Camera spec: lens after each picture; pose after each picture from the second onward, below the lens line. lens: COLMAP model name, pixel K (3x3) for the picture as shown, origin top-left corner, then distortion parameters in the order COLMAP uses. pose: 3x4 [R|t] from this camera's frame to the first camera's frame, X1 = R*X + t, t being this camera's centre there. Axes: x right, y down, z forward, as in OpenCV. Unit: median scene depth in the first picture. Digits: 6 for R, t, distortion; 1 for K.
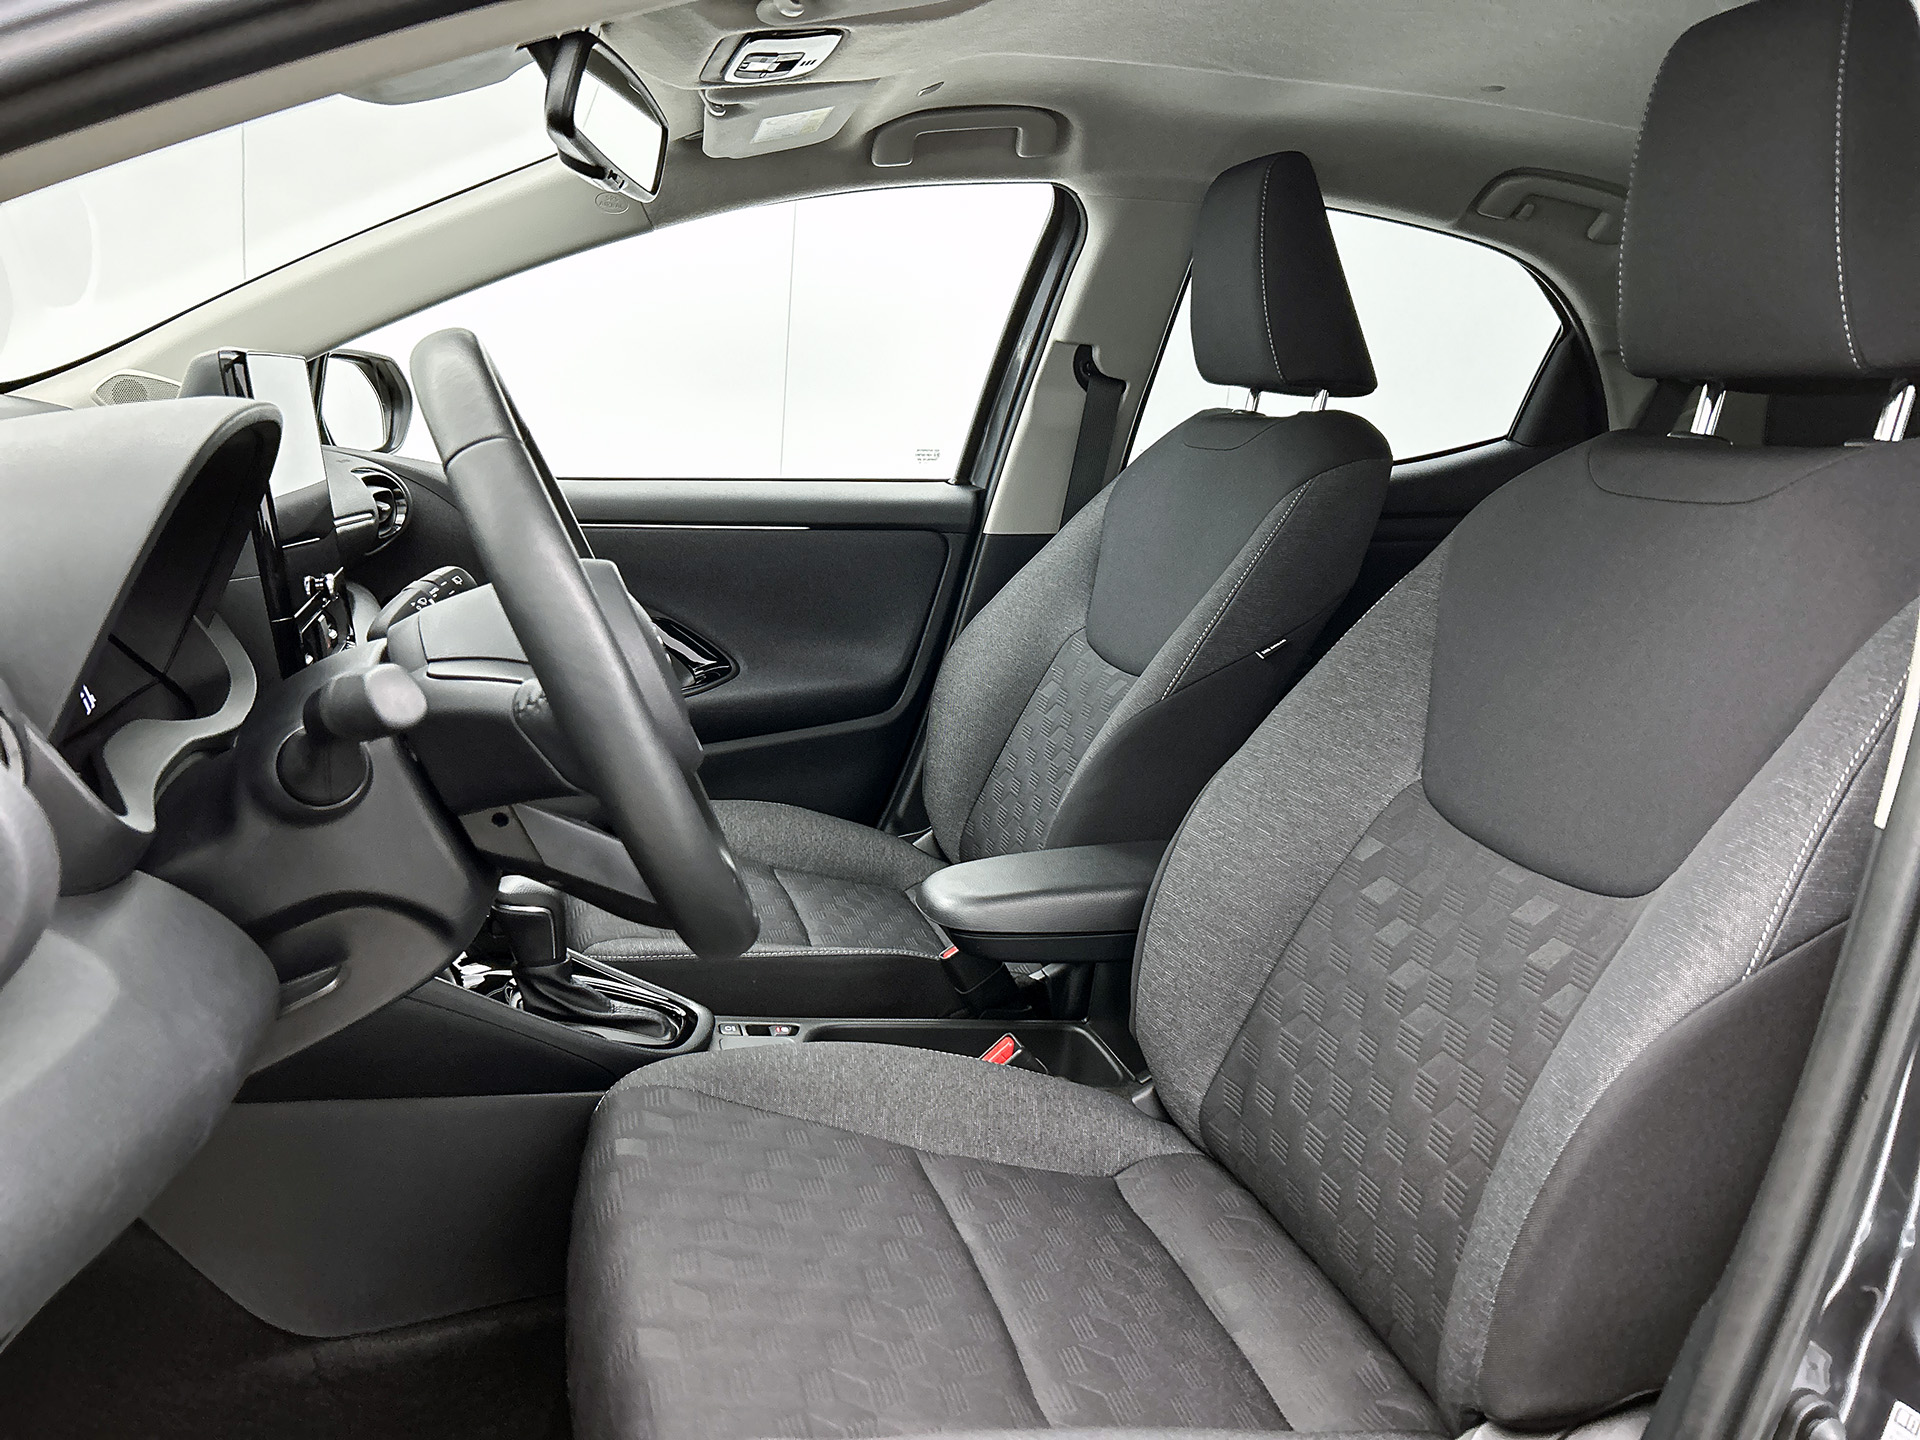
lens RADIAL K [[1462.1, 0, 949.1], [0, 1462.1, 725.1], [0, 0, 1]] dist [0.048352, -0.056653]
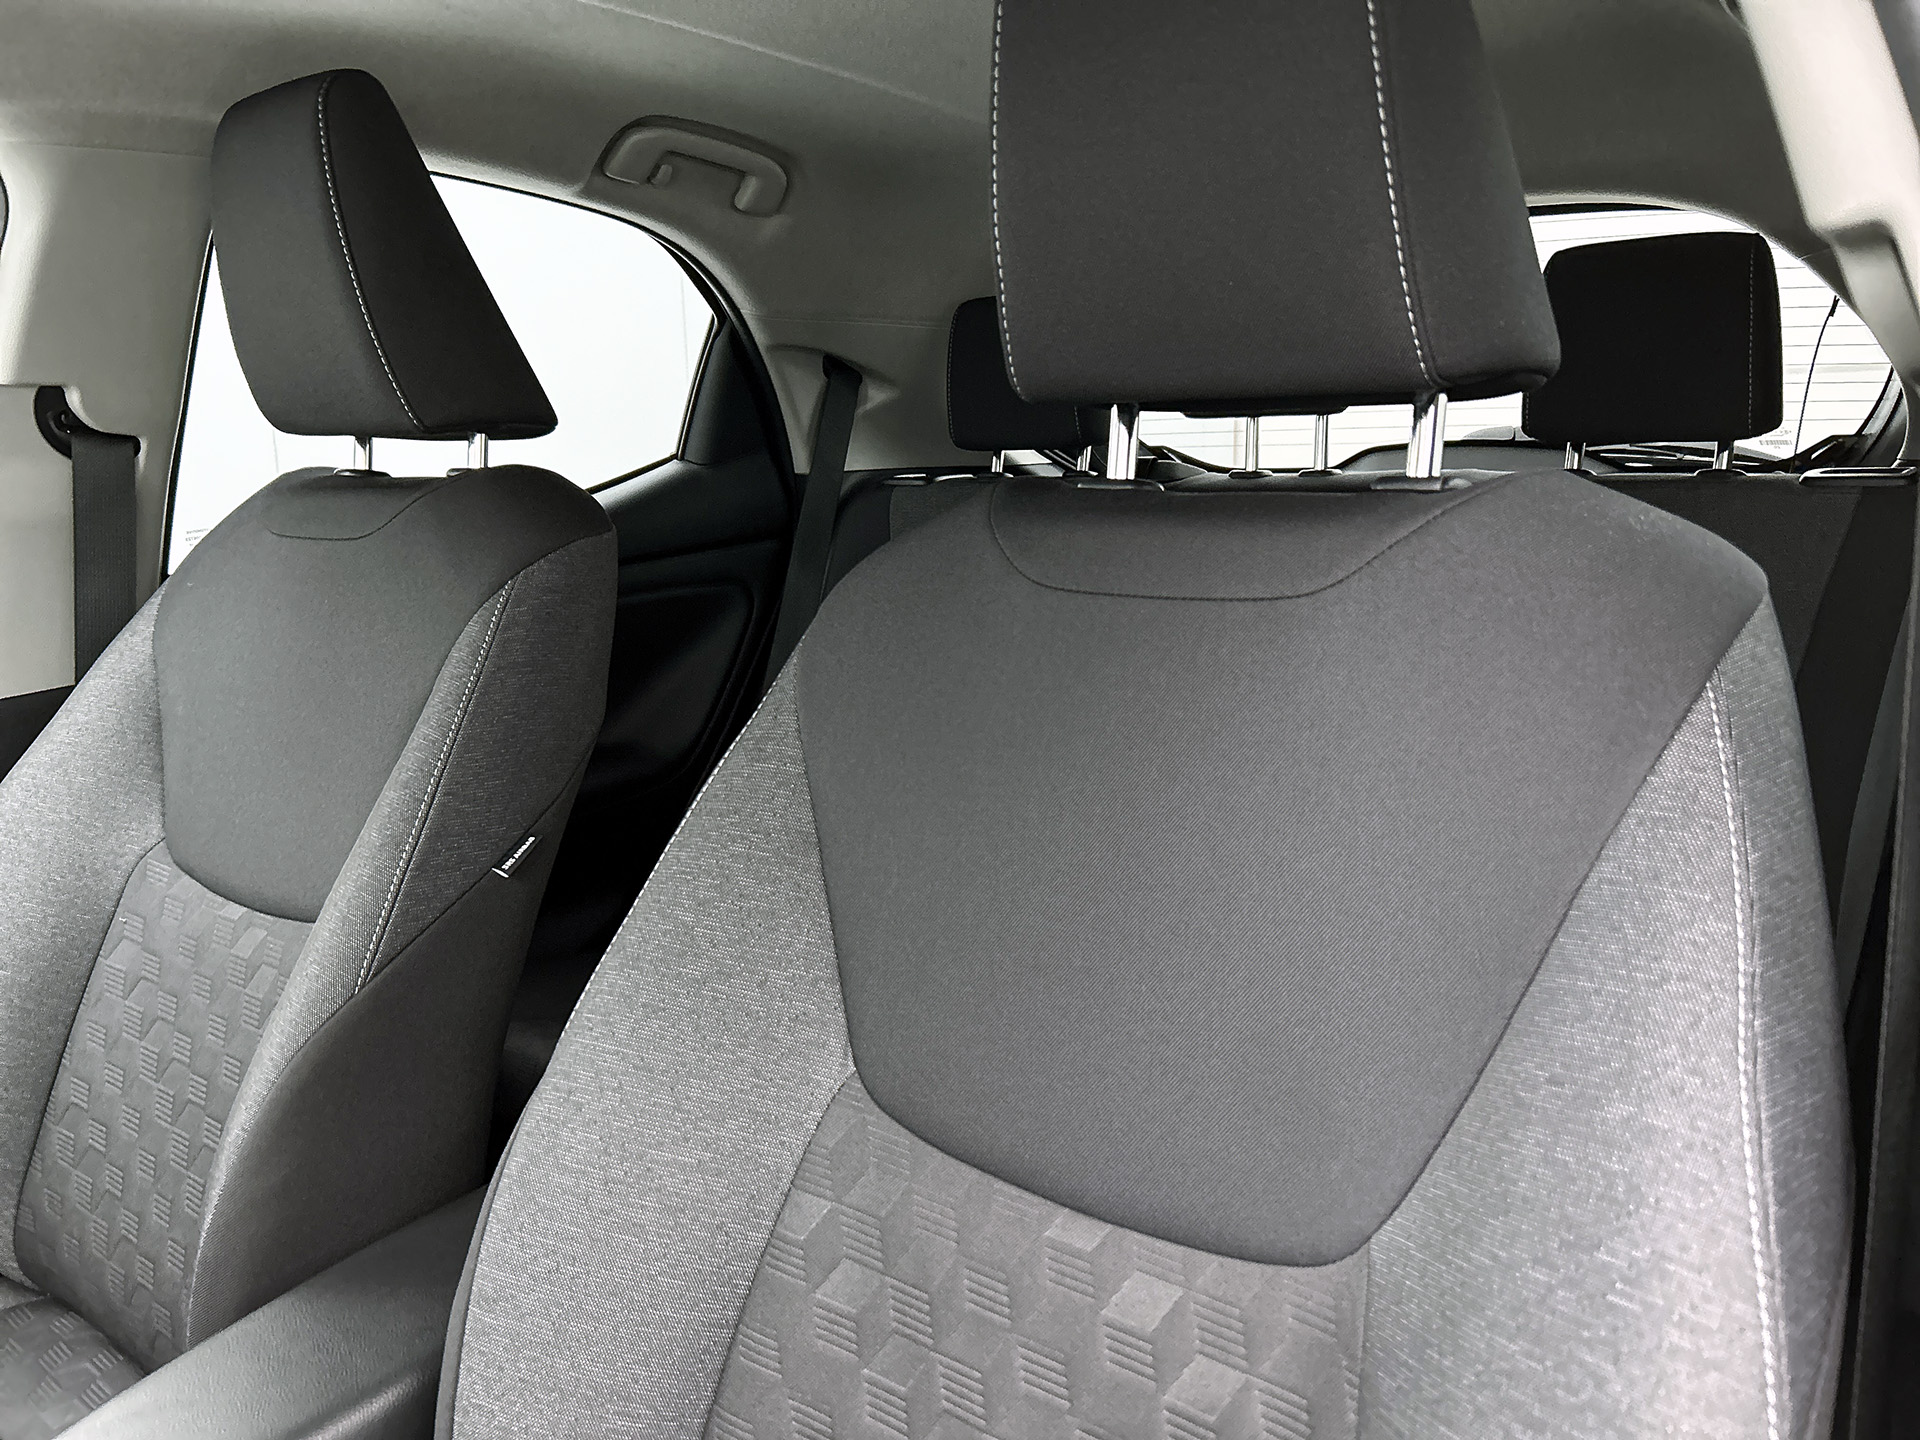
lens RADIAL K [[1462.1, 0, 953.8], [0, 1462.1, 719.8], [0, 0, 1]] dist [0.048352, -0.056653]
pose [[0.807809, -0.206149, 0.552220, 0.029851], [0.203054, 0.976830, 0.067623, -0.094007], [-0.553365, 0.057504, 0.830951, 0.304524]]
